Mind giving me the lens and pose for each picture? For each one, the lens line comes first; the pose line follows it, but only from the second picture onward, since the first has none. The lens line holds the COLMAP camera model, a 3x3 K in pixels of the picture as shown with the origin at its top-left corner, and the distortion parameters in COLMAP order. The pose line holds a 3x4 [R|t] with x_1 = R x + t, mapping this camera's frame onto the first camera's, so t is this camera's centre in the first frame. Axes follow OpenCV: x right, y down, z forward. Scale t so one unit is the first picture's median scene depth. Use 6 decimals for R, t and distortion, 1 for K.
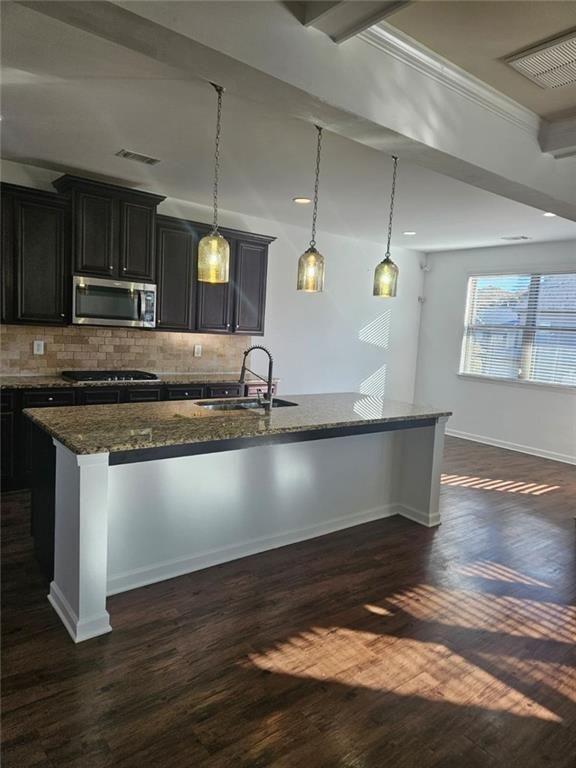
lens RADIAL K [[507.1, 0, 293.3], [0, 507.1, 384.4], [0, 0, 1]] dist [0.084438, -0.067954]
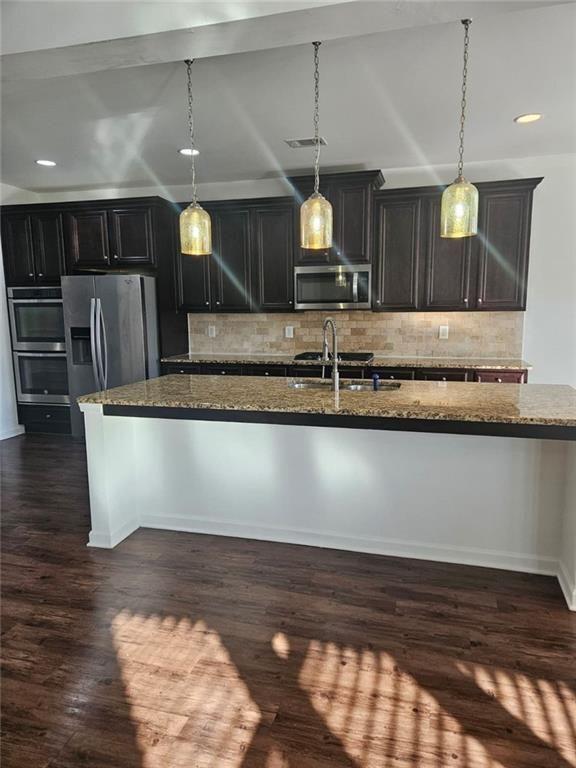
lens RADIAL K [[507.1, 0, 293.3], [0, 507.1, 384.4], [0, 0, 1]] dist [0.084438, -0.067954]
pose [[0.594299, 0.055628, -0.802318, 0.741481], [-0.048630, 0.998265, 0.033192, 0.016047], [0.802773, 0.019290, 0.595973, 0.509828]]
